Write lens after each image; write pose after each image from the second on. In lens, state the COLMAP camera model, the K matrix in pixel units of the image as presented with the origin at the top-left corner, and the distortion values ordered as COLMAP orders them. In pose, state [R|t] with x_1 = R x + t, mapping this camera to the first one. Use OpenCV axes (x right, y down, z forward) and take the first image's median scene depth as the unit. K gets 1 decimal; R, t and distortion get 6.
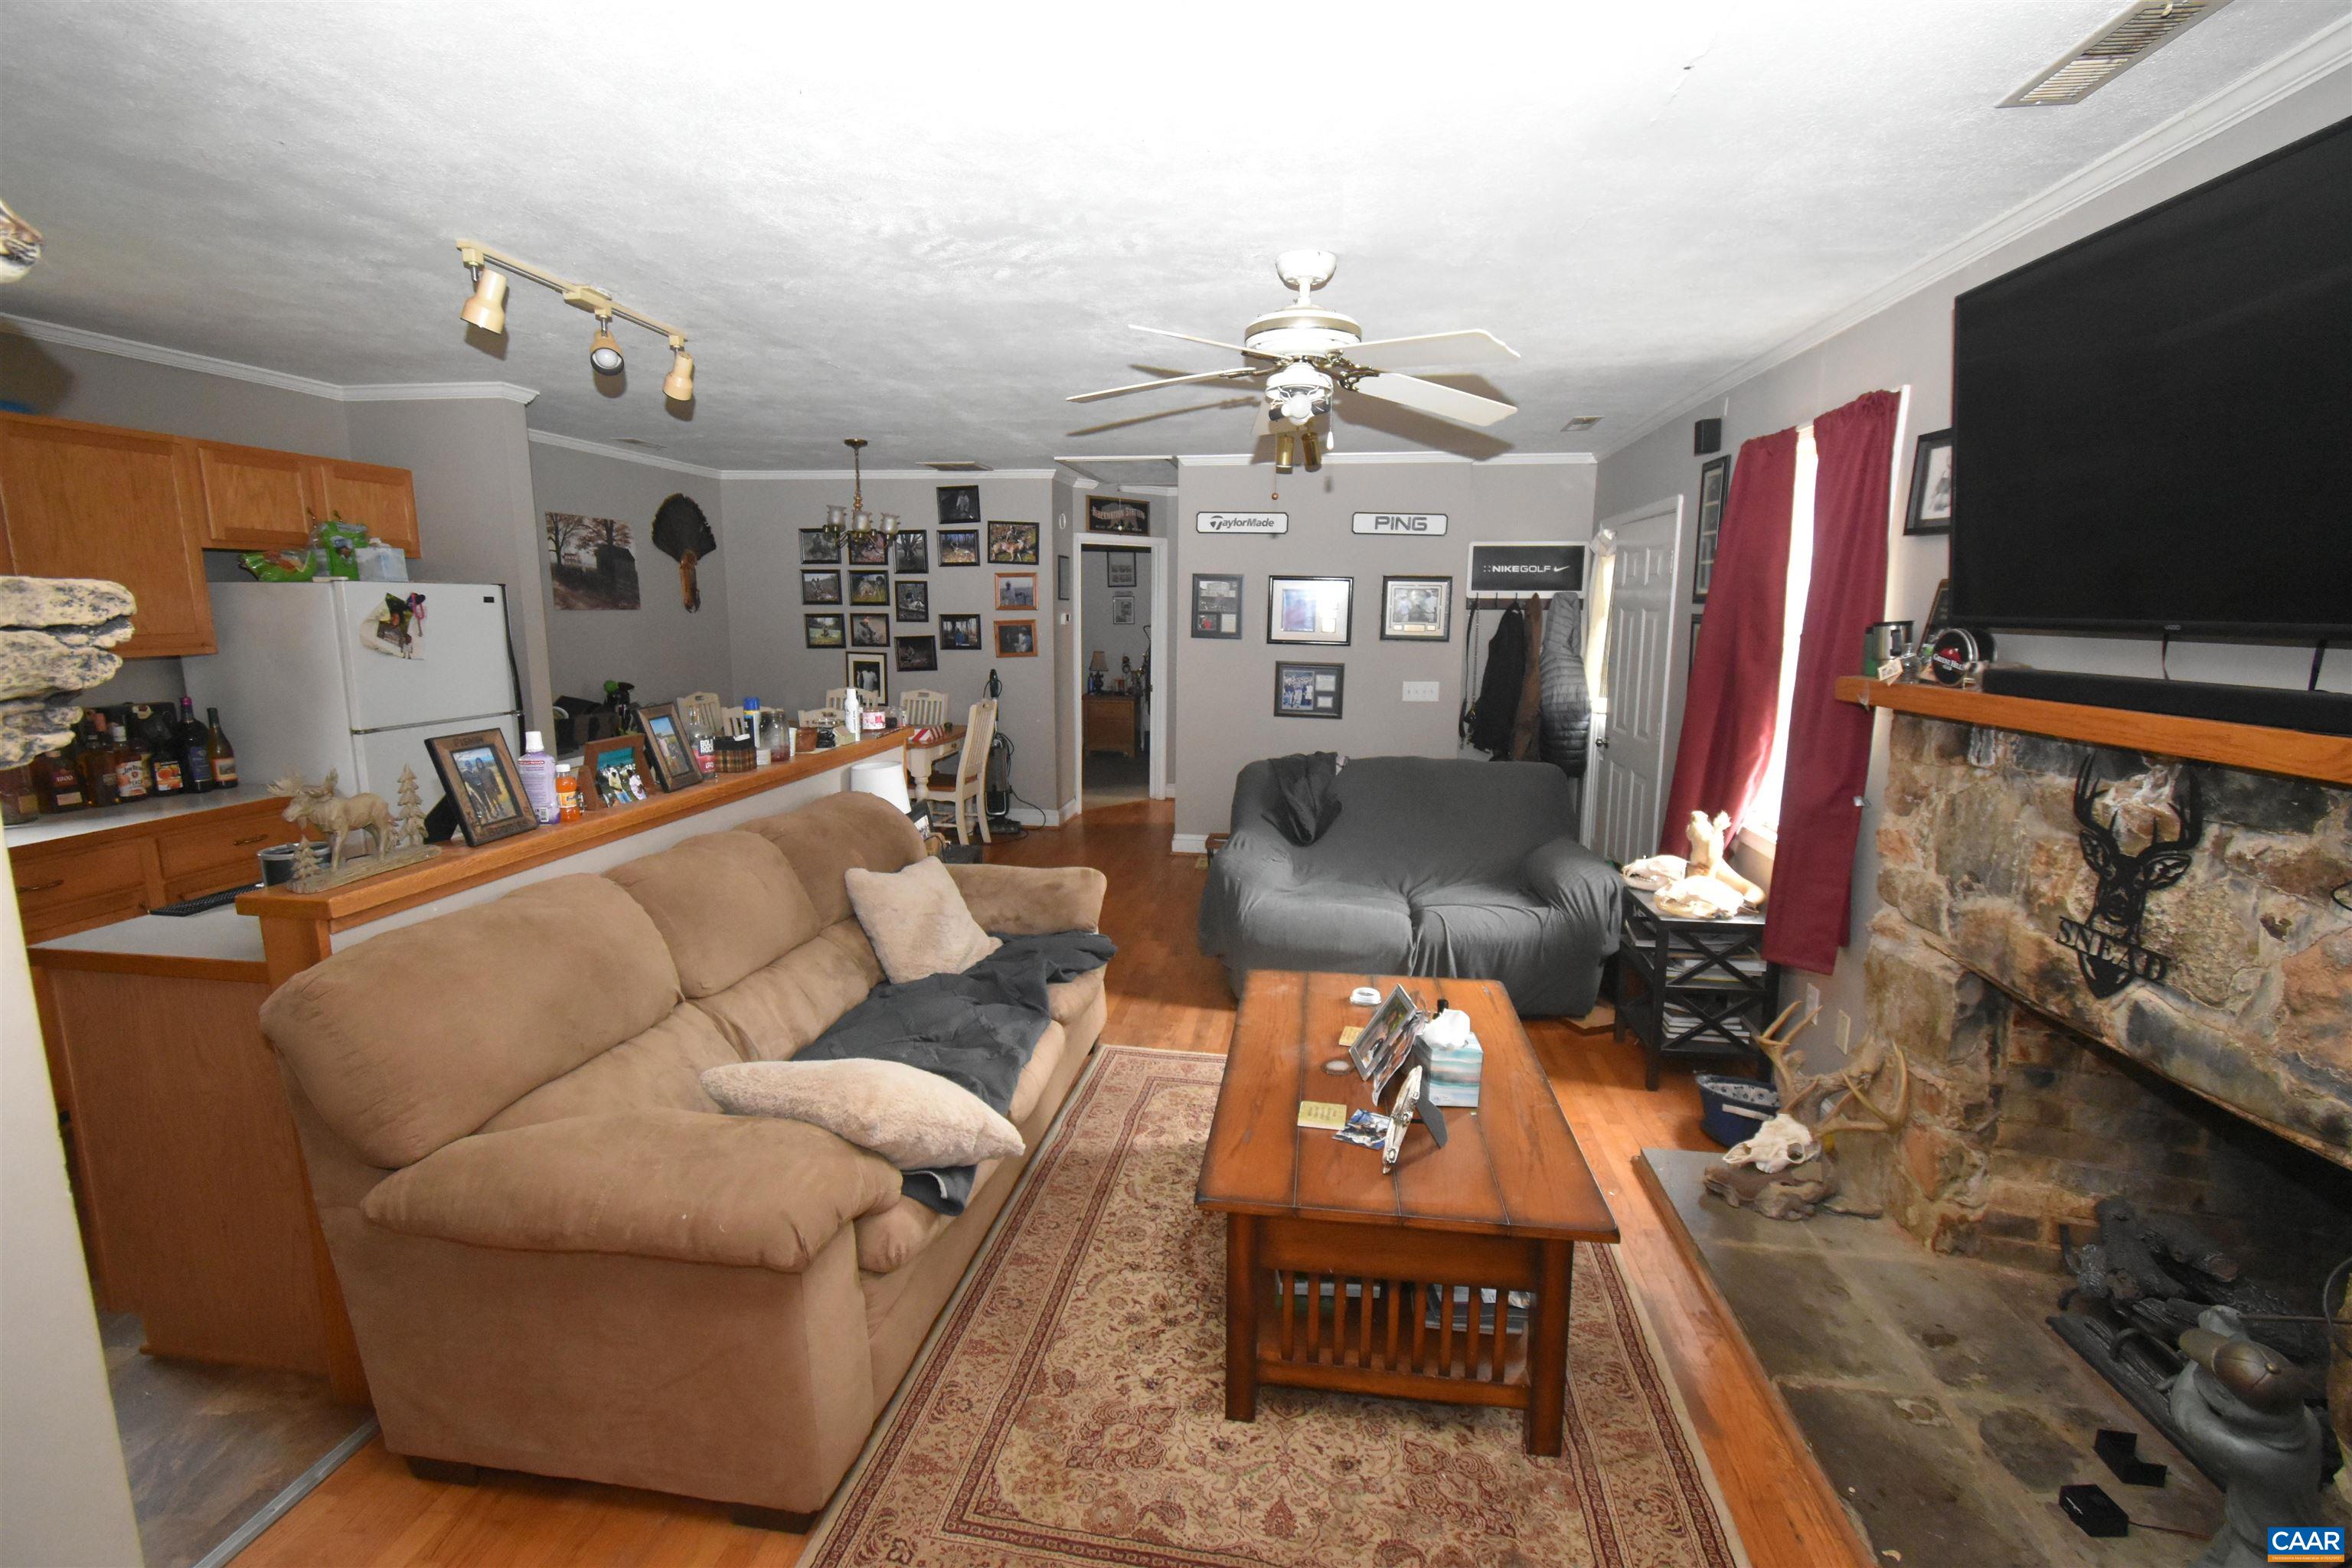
lens RADIAL K [[1030.2, 0, 1179.0], [0, 1030.2, 778.7], [0, 0, 1]] dist [0.007824, -0.003782]
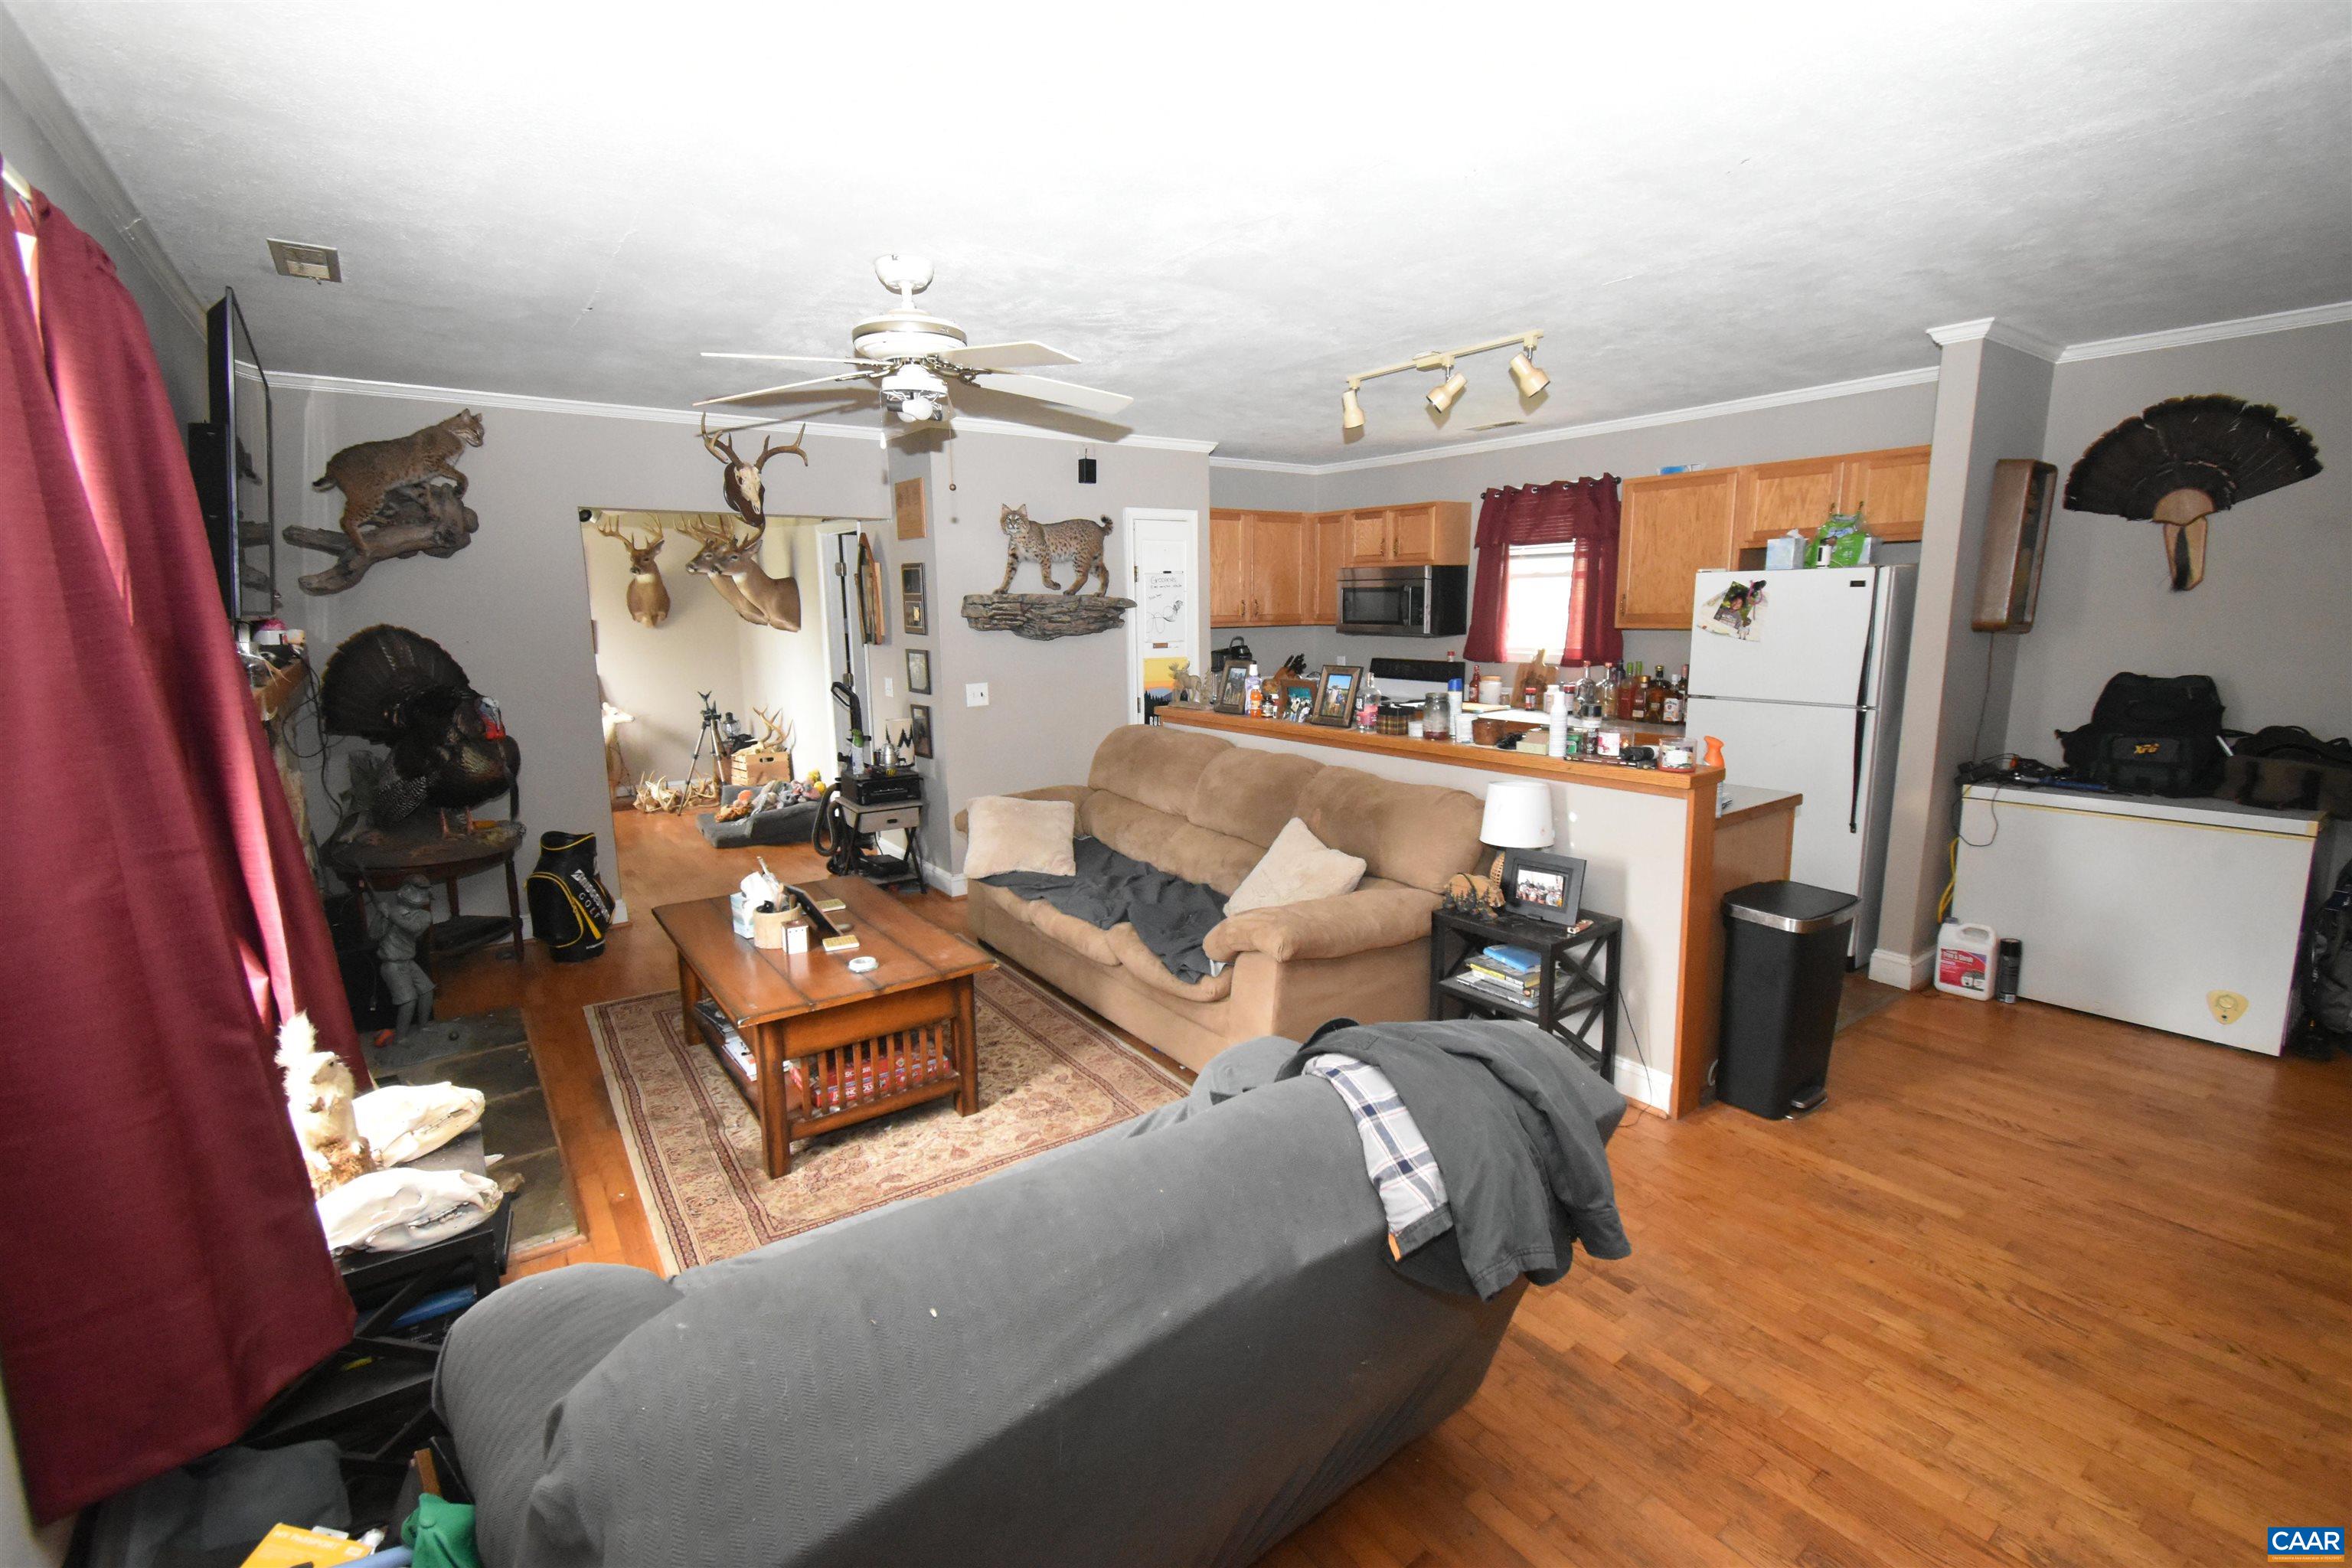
lens RADIAL K [[1030.2, 0, 1176.2], [0, 1030.2, 773.6], [0, 0, 1]] dist [0.007824, -0.003782]
pose [[-0.720512, 0.119378, -0.683090, 0.329317], [-0.105448, 0.954753, 0.278079, -0.155080], [0.685379, 0.272390, -0.675322, 0.954523]]
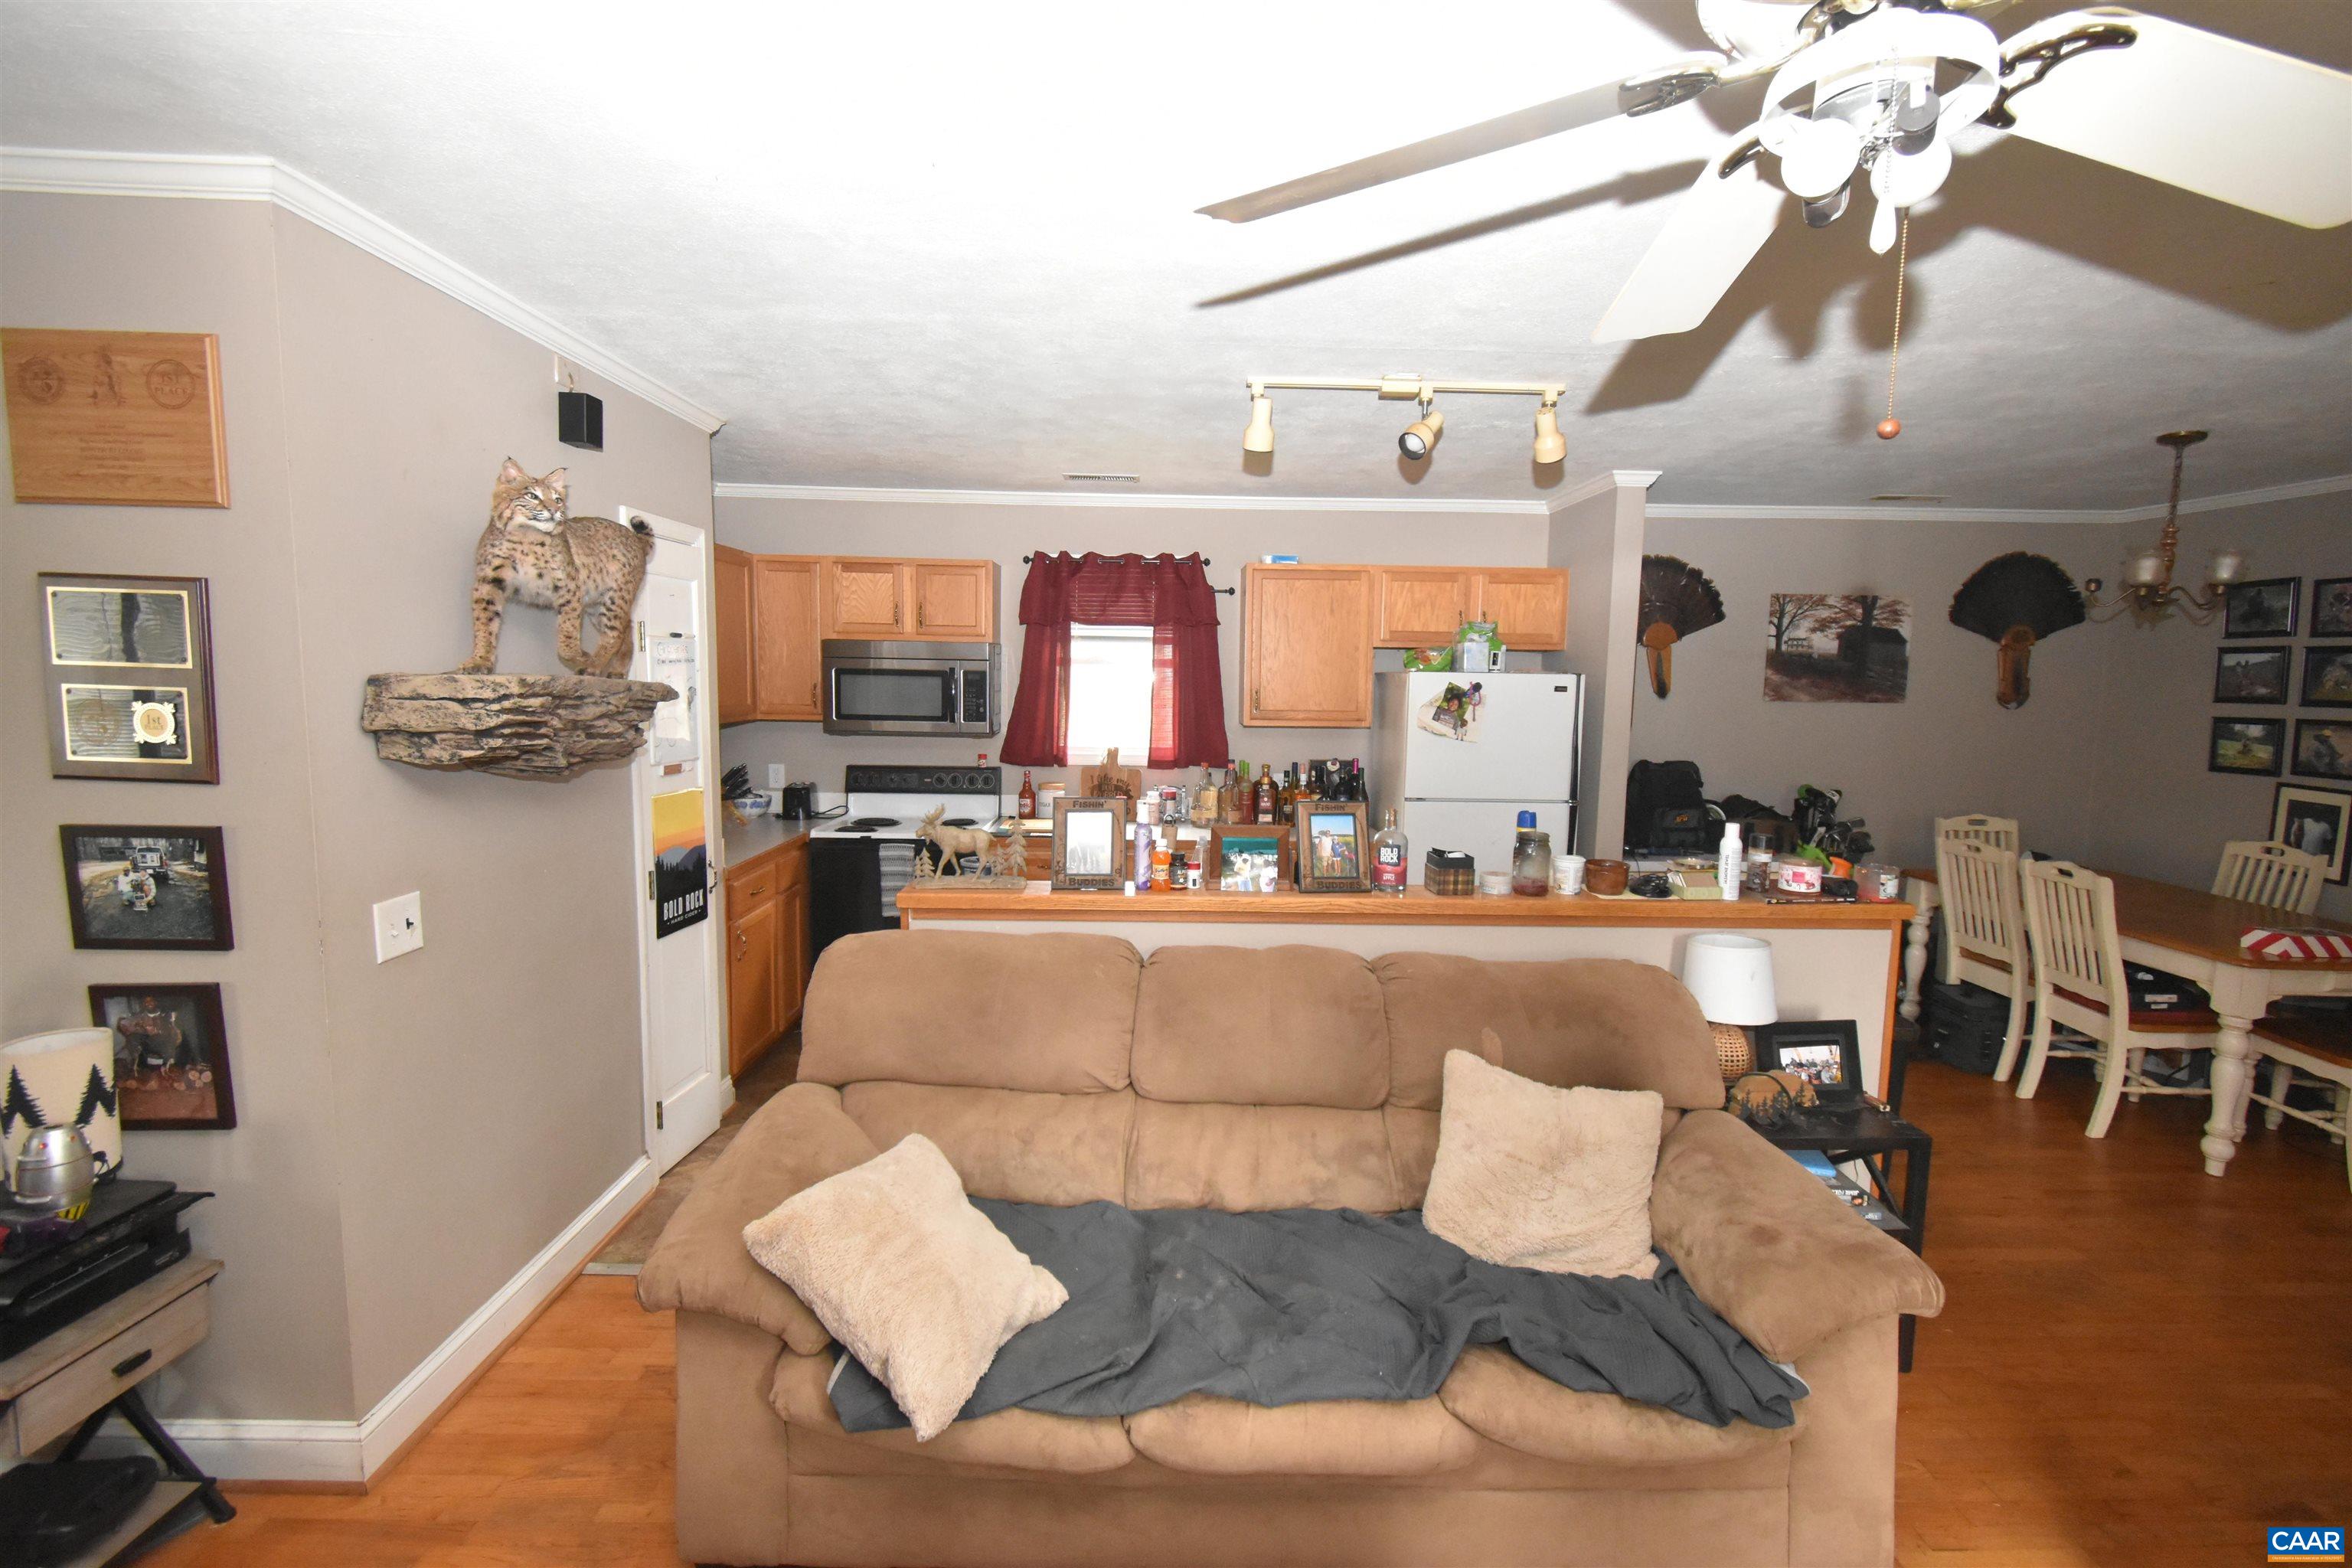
lens RADIAL K [[1030.2, 0, 1178.9], [0, 1030.2, 777.7], [0, 0, 1]] dist [0.007824, -0.003782]
pose [[0.158694, 0.098425, -0.982410, 0.207858], [-0.179414, 0.981327, 0.069335, -0.069115], [0.970890, 0.165255, 0.173390, 0.362287]]
